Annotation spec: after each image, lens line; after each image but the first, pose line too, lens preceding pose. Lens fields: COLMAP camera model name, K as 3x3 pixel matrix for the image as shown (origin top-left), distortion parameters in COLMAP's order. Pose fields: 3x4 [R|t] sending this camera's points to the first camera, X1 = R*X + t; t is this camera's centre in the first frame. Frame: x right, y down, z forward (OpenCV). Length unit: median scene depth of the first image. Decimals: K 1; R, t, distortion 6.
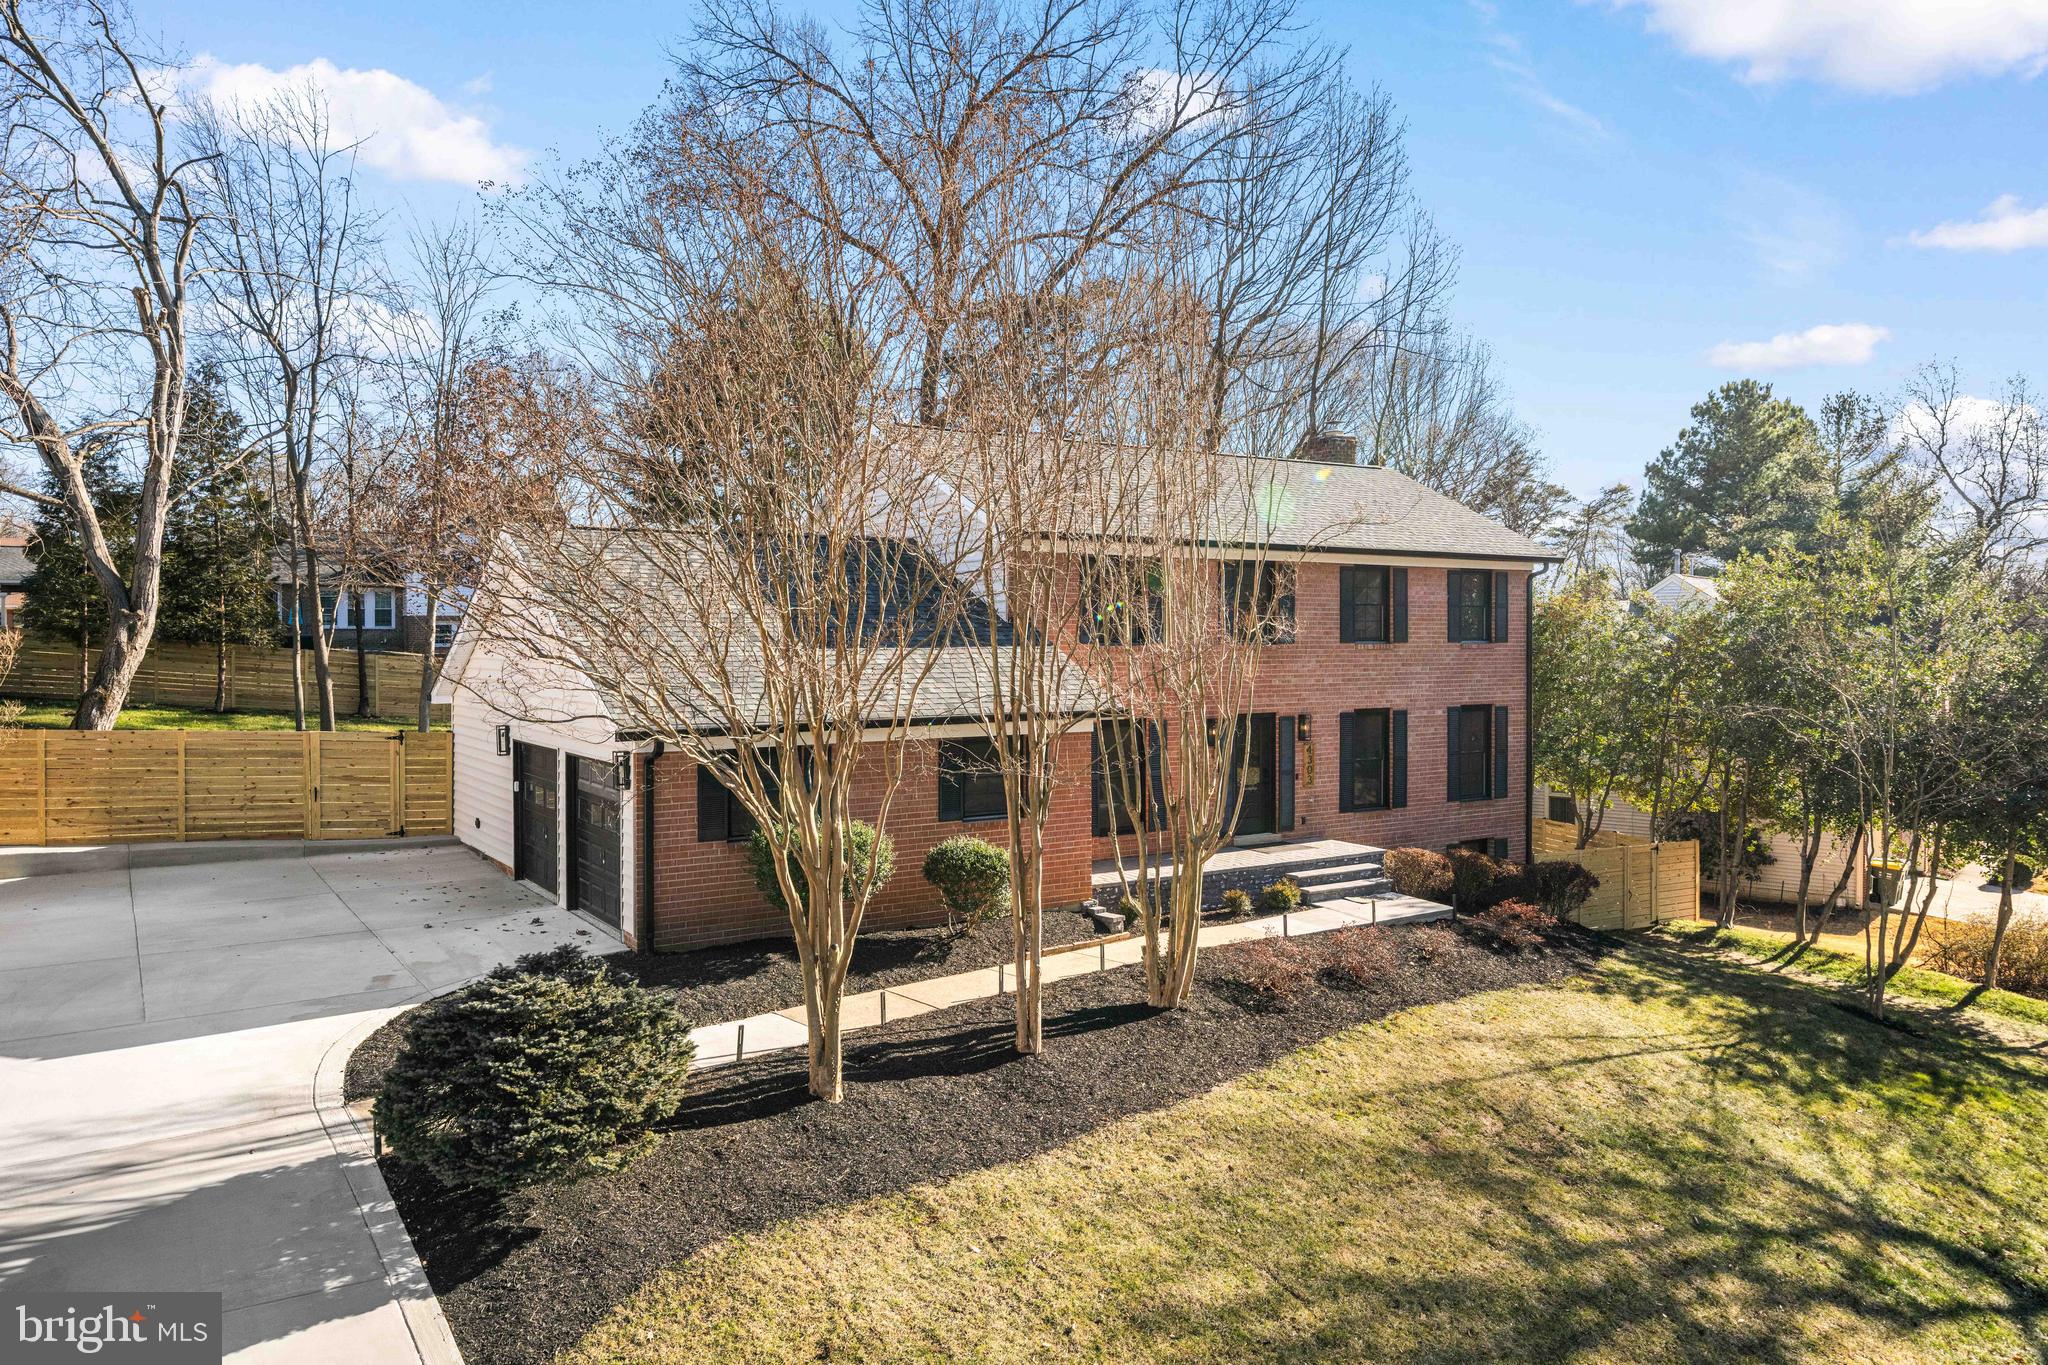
lens RADIAL K [[1432.3, 0, 1022.0], [0, 1432.3, 673.7], [0, 0, 1]] dist [0.041241, -0.000666]
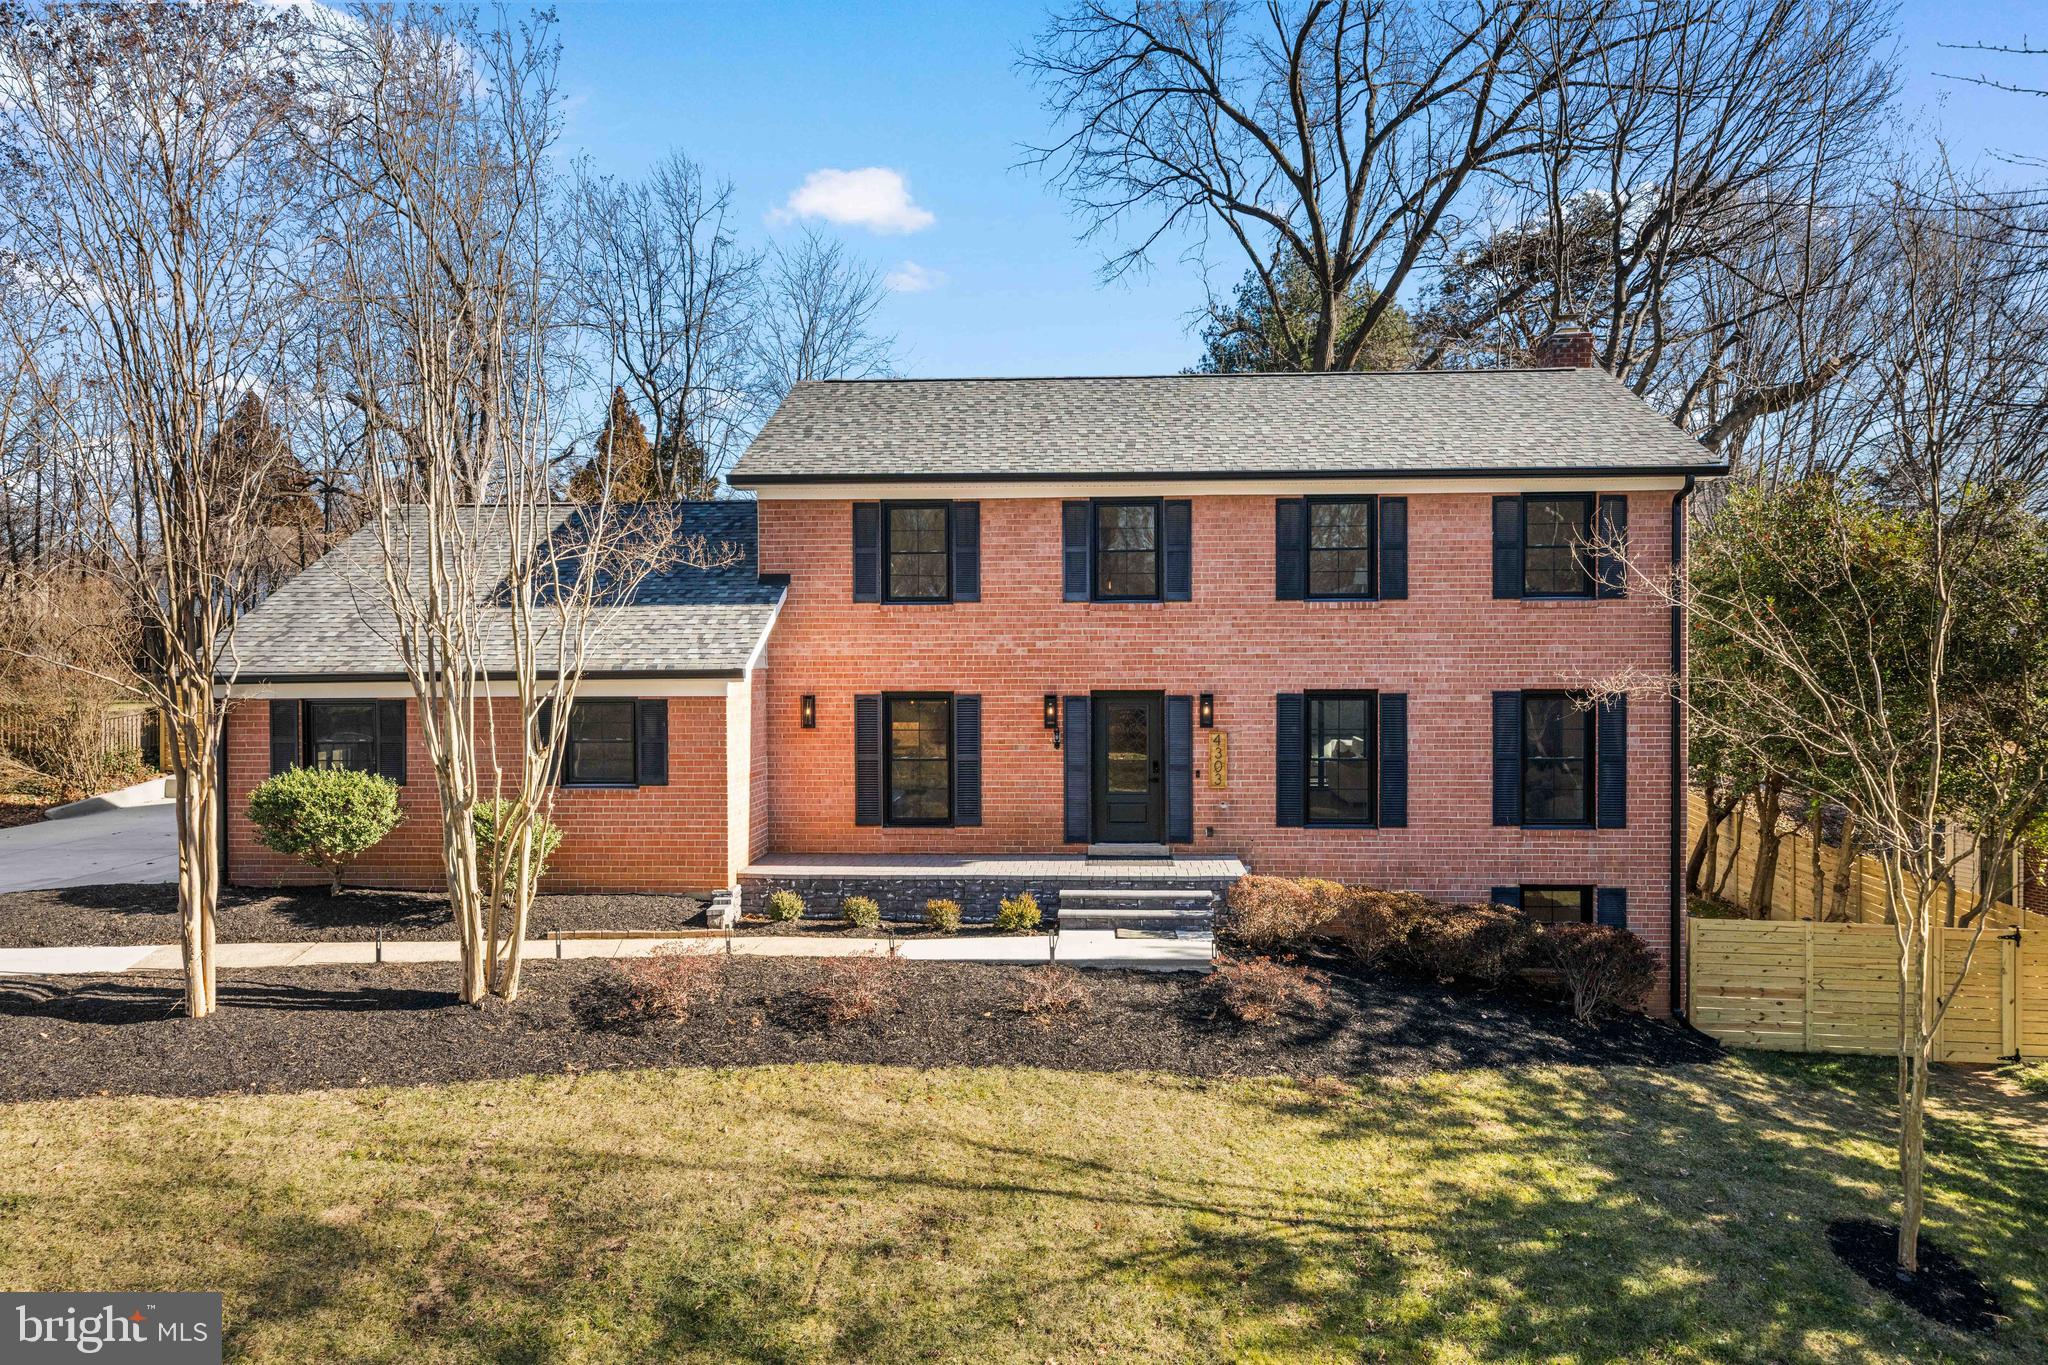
lens RADIAL K [[1432.3, 0, 1023.5], [0, 1432.3, 682.5], [0, 0, 1]] dist [0.041241, -0.000666]
pose [[0.787305, 0.020303, -0.616229, 0.589034], [-0.010101, 0.999748, 0.020033, 0.007596], [0.616481, -0.009547, 0.787312, 0.326286]]
